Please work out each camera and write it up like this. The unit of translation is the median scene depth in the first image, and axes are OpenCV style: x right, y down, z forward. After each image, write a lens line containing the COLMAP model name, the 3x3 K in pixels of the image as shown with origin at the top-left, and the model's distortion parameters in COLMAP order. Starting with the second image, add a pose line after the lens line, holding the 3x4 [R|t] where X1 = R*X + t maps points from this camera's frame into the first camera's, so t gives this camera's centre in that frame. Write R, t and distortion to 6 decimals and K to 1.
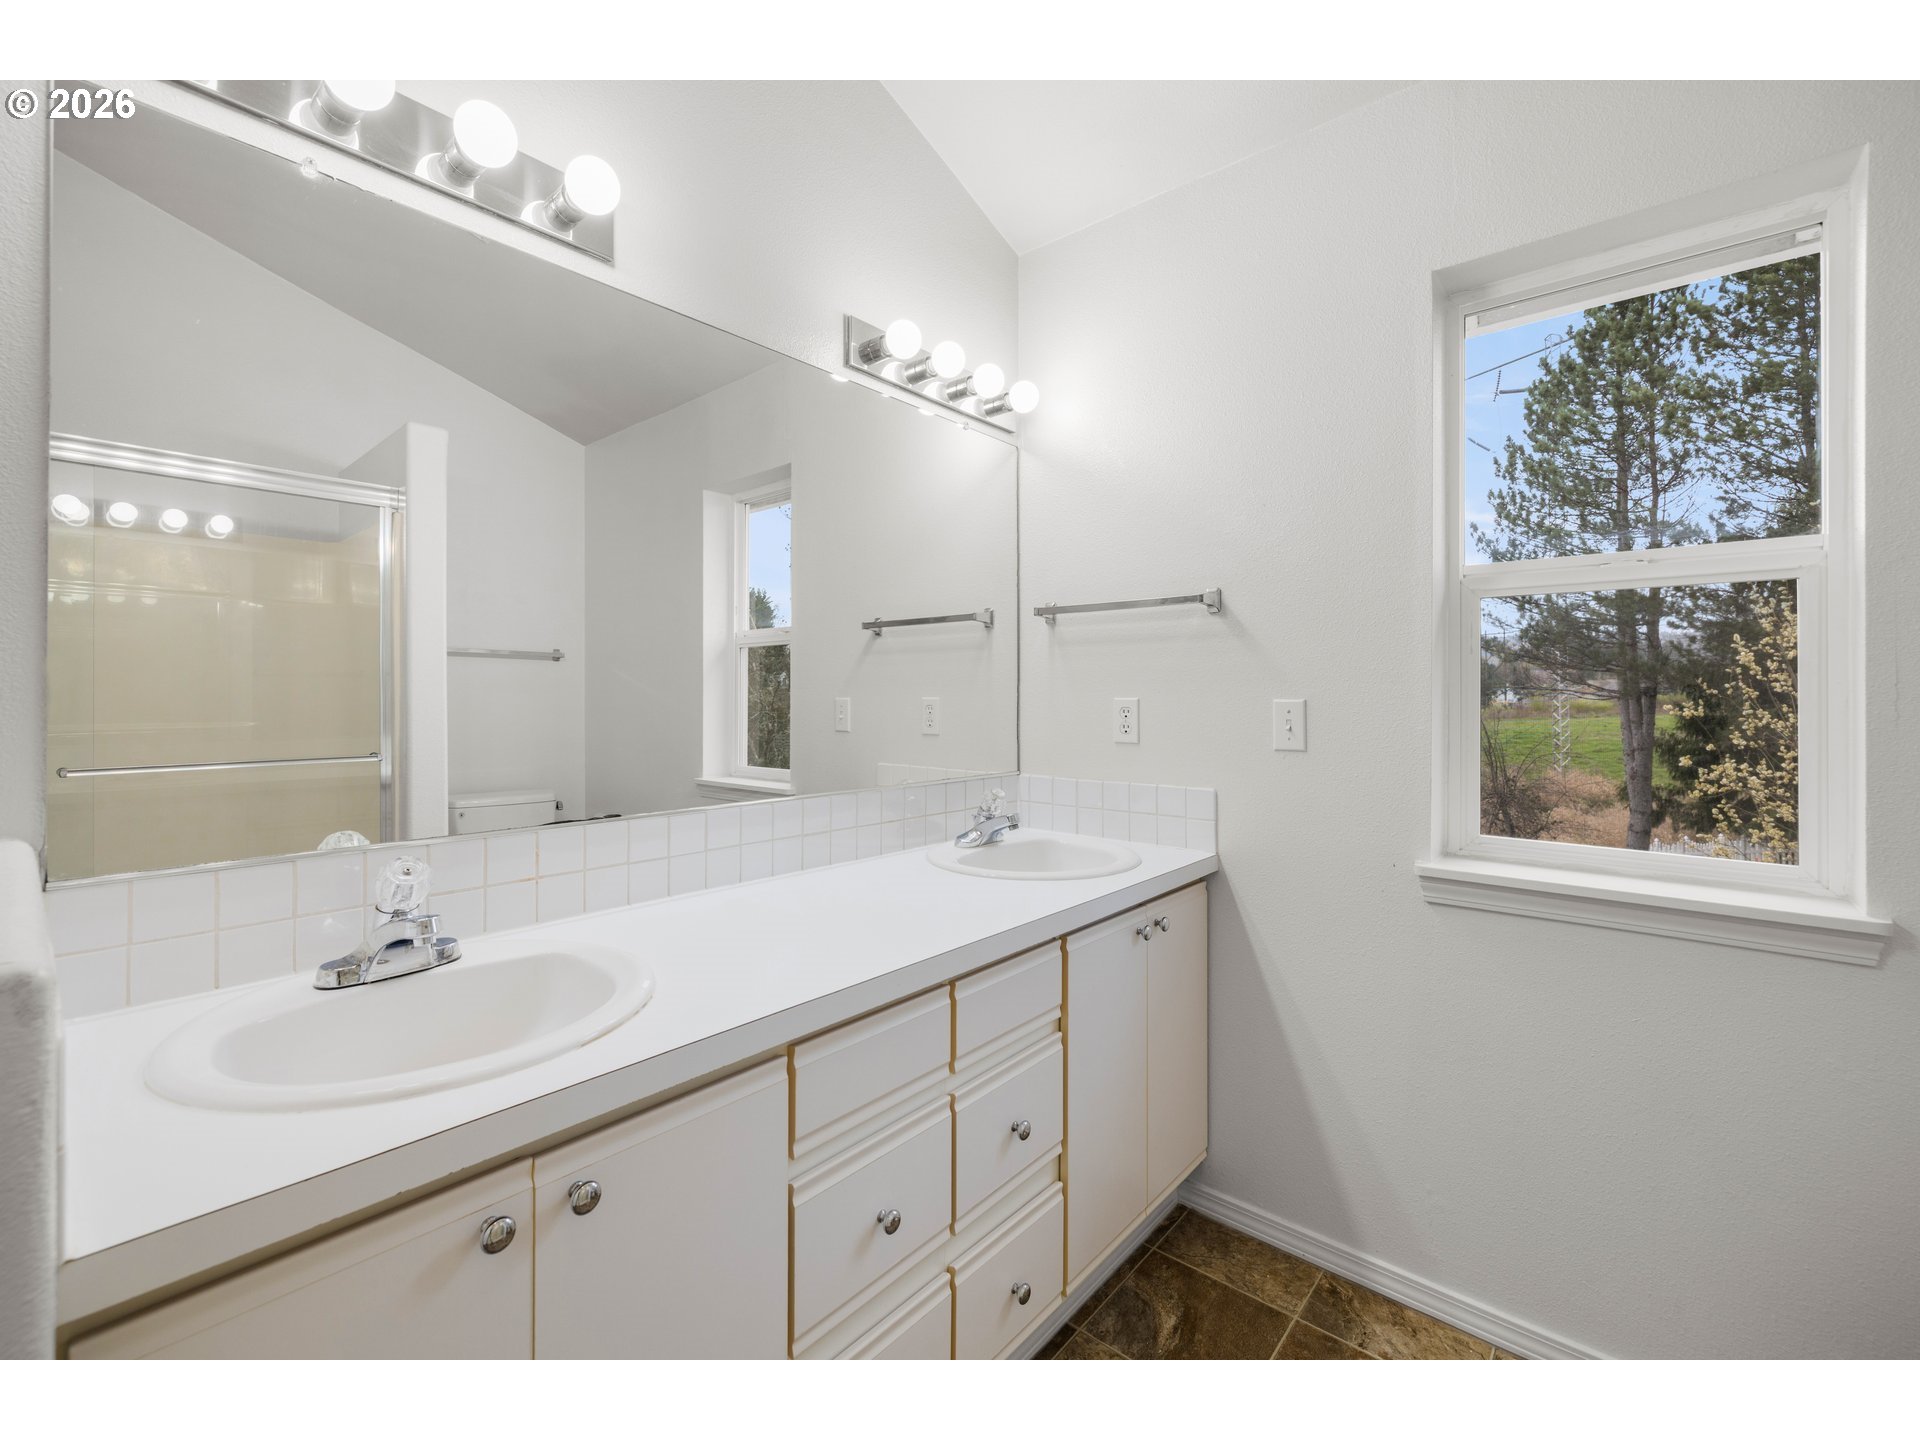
lens RADIAL K [[822.8, 0, 956.3], [0, 822.8, 707.5], [0, 0, 1]] dist [0.002191, -0.000802]
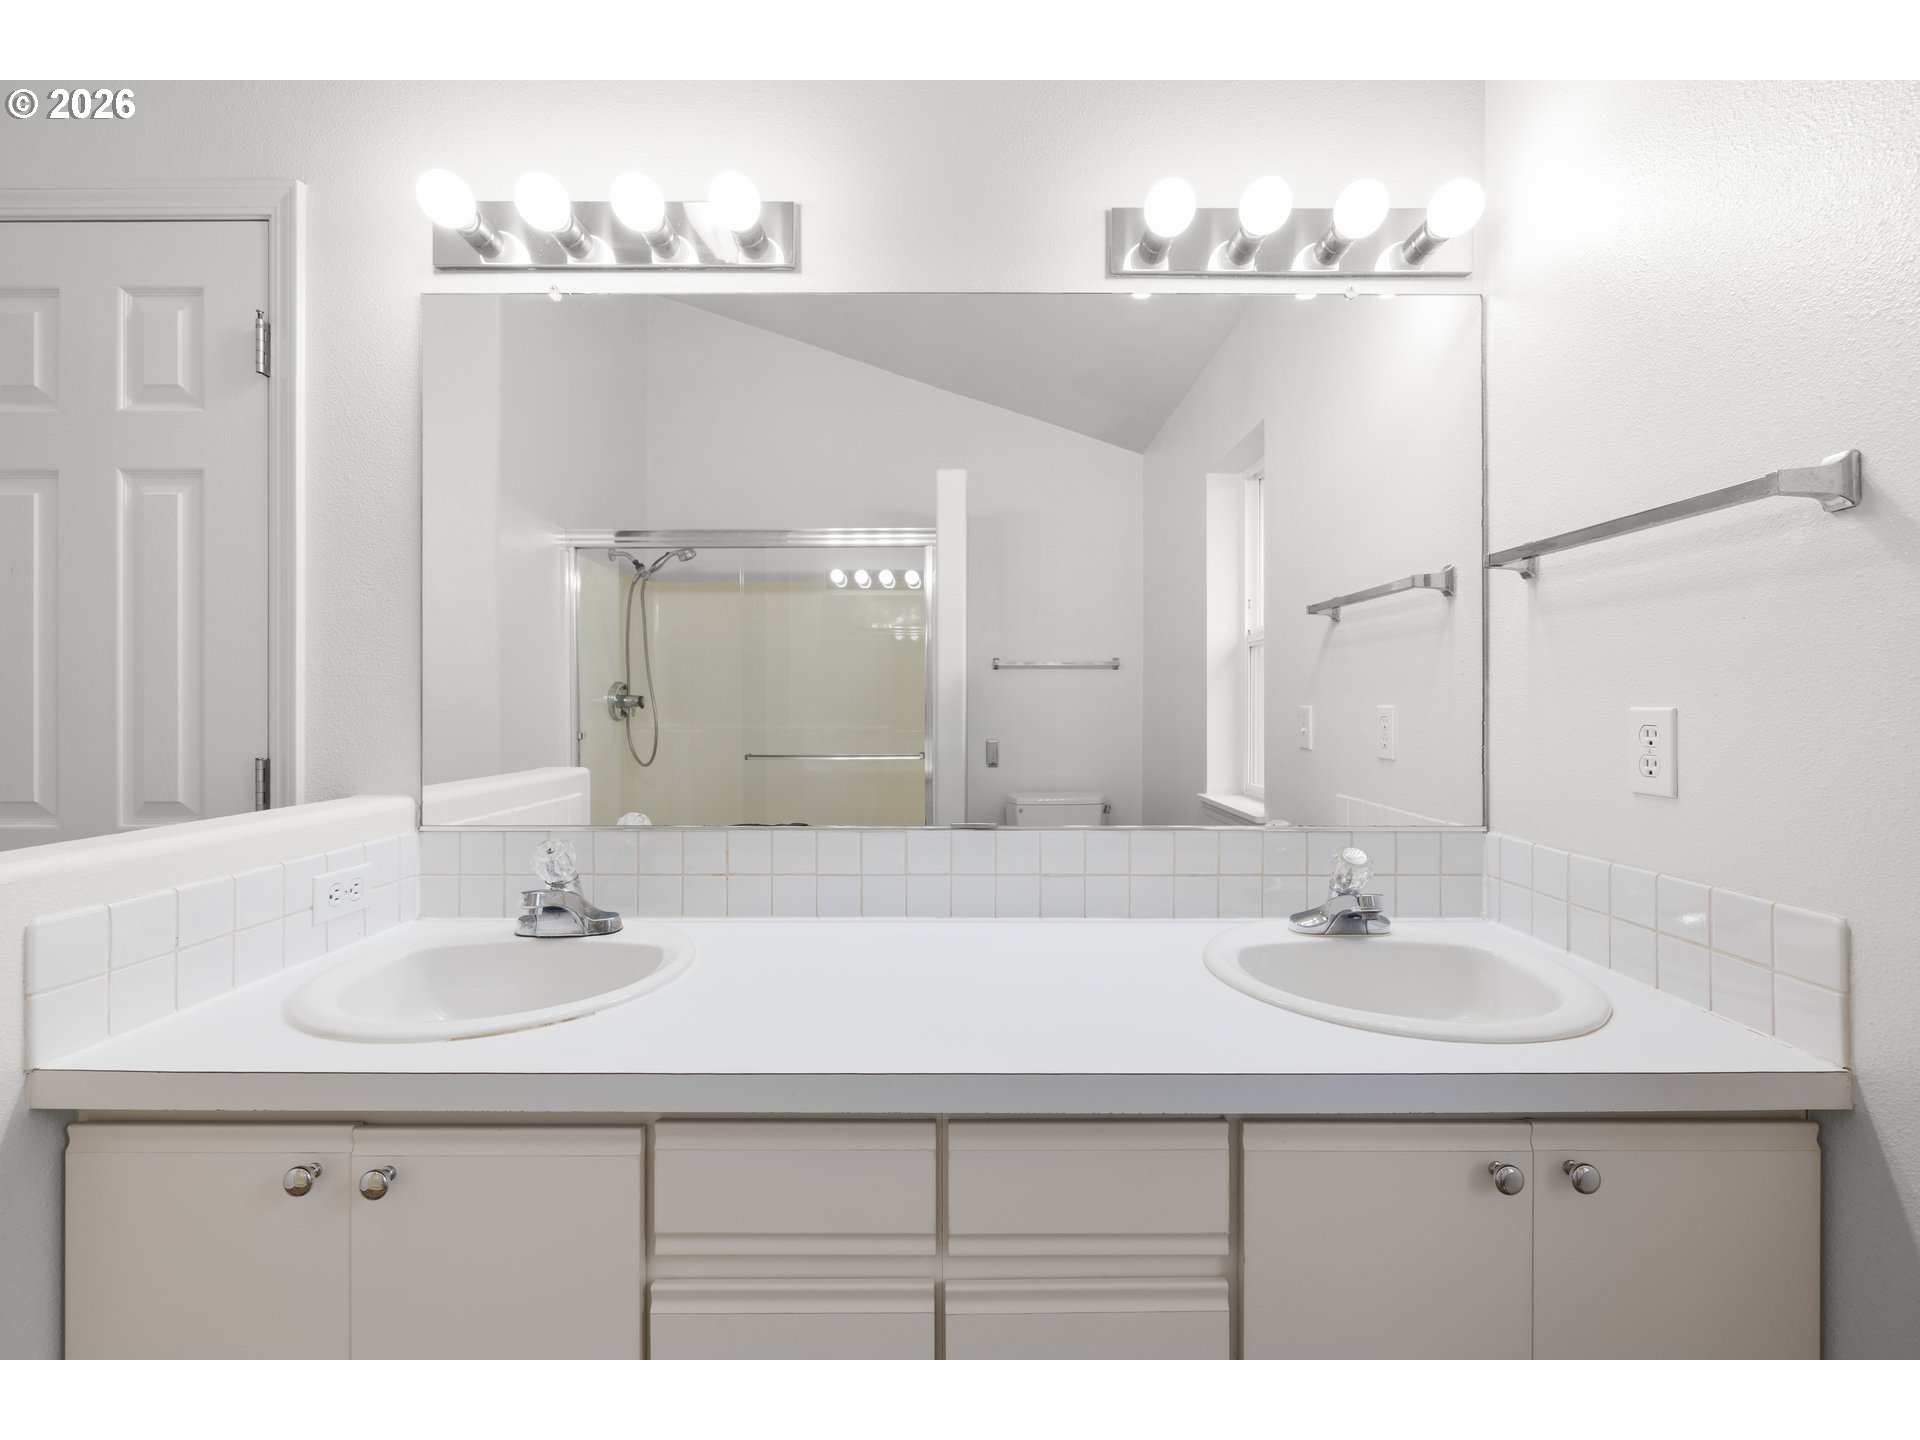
lens RADIAL K [[815.6, 0, 969.8], [0, 815.6, 717.3], [0, 0, 1]] dist [-0.001644, -0.000278]
pose [[0.648888, 0.011845, -0.760792, 0.317362], [-0.008908, 0.999929, 0.007970, -0.005291], [0.760832, 0.001606, 0.648947, 0.349556]]
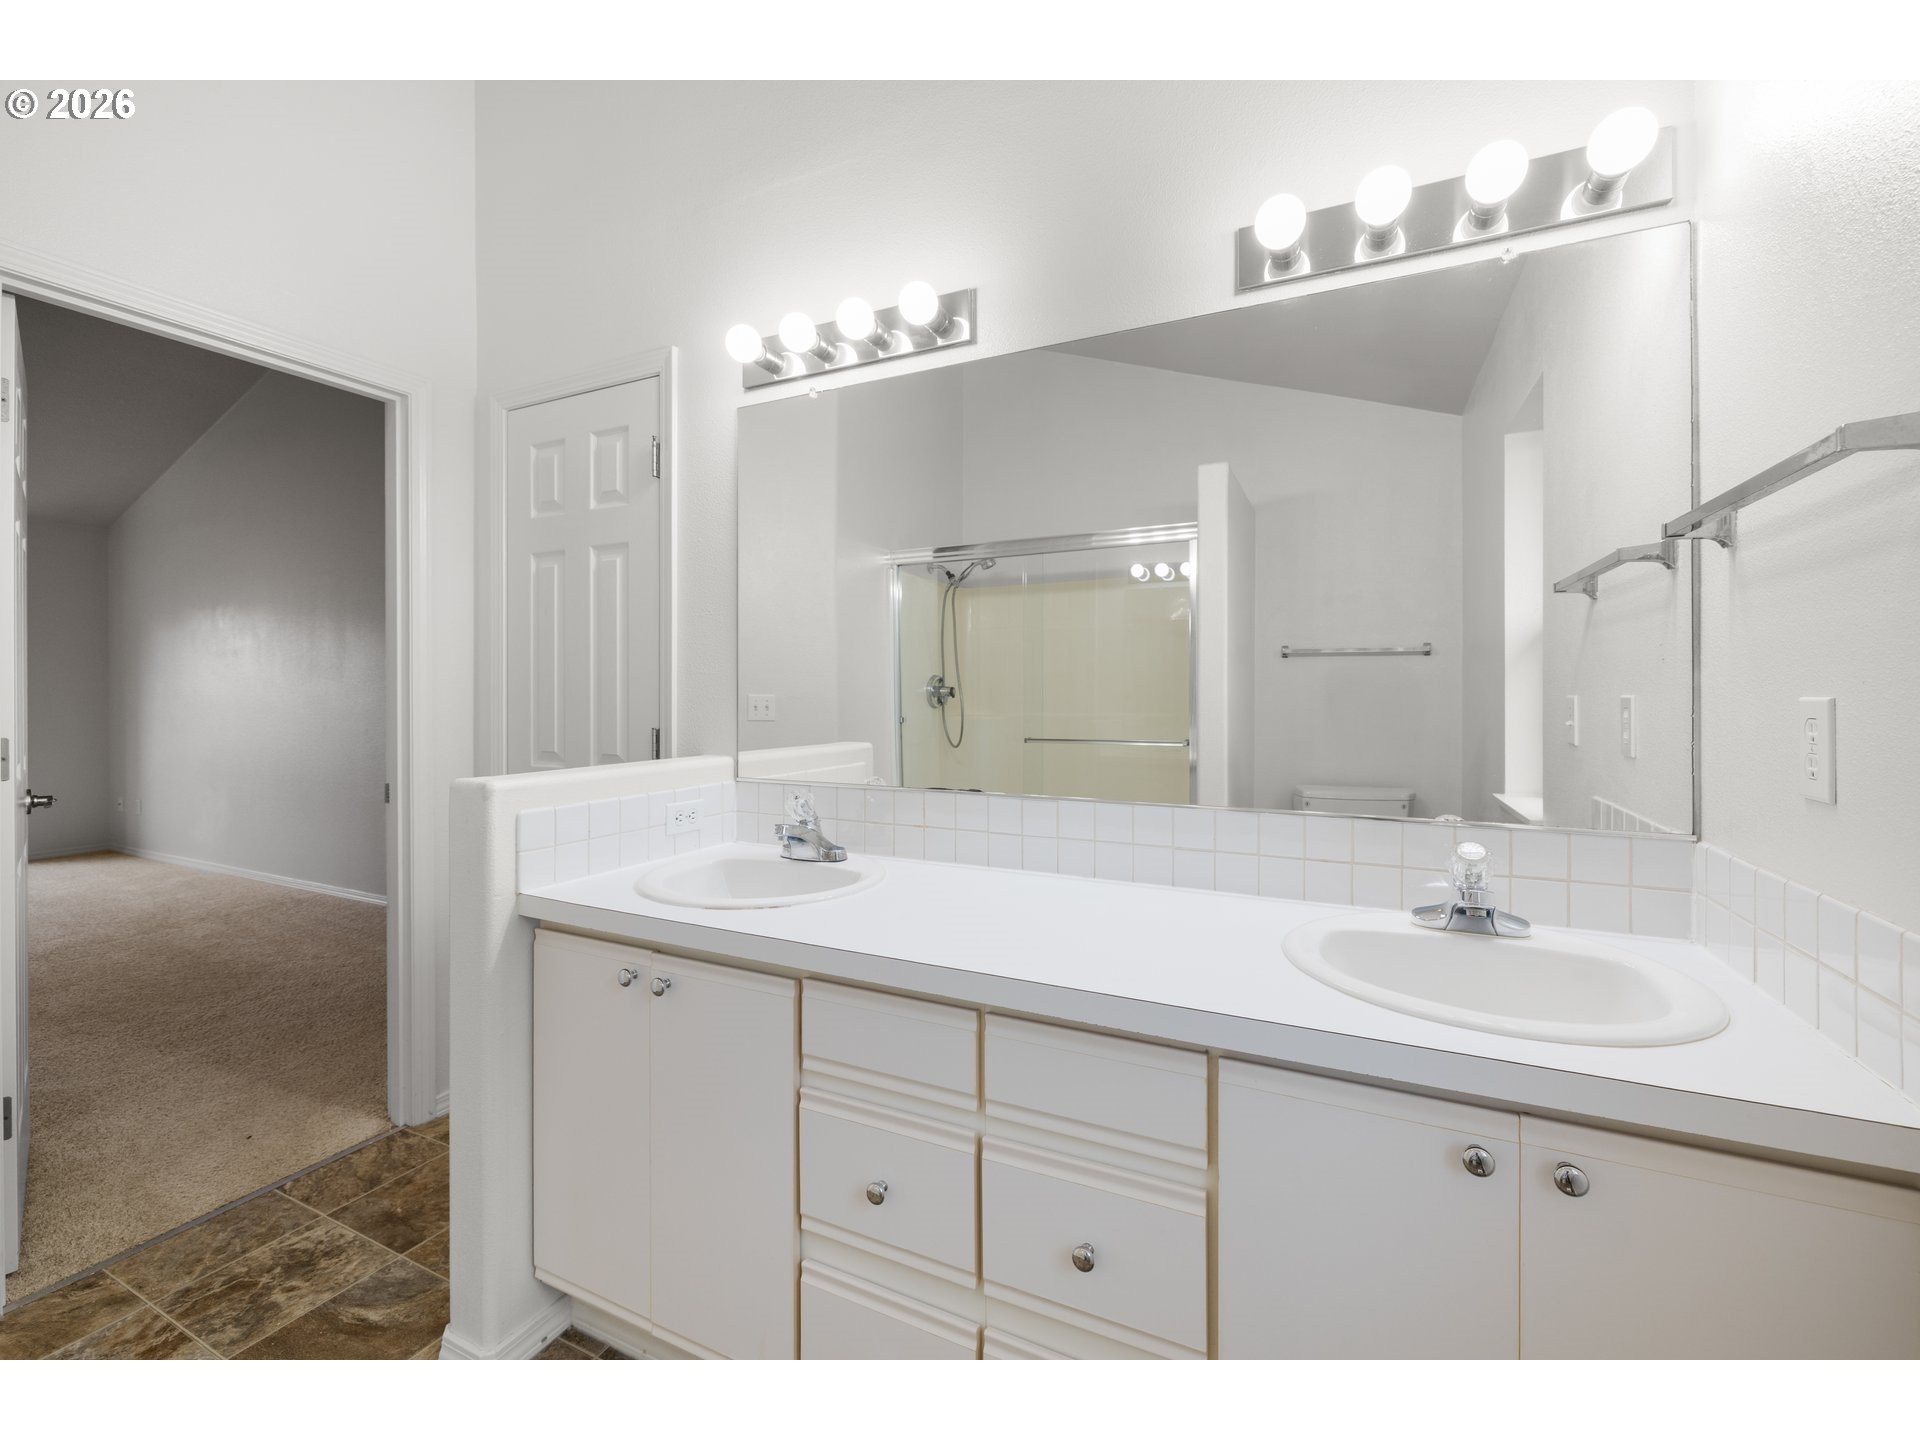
lens RADIAL K [[813.4, 0, 963.4], [0, 813.4, 710.2], [0, 0, 1]] dist [0.000381, -0.000085]
pose [[0.247870, 0.019720, -0.968593, 0.512320], [-0.012642, 0.999774, 0.017120, -0.005994], [0.968711, 0.008001, 0.248063, 0.459865]]
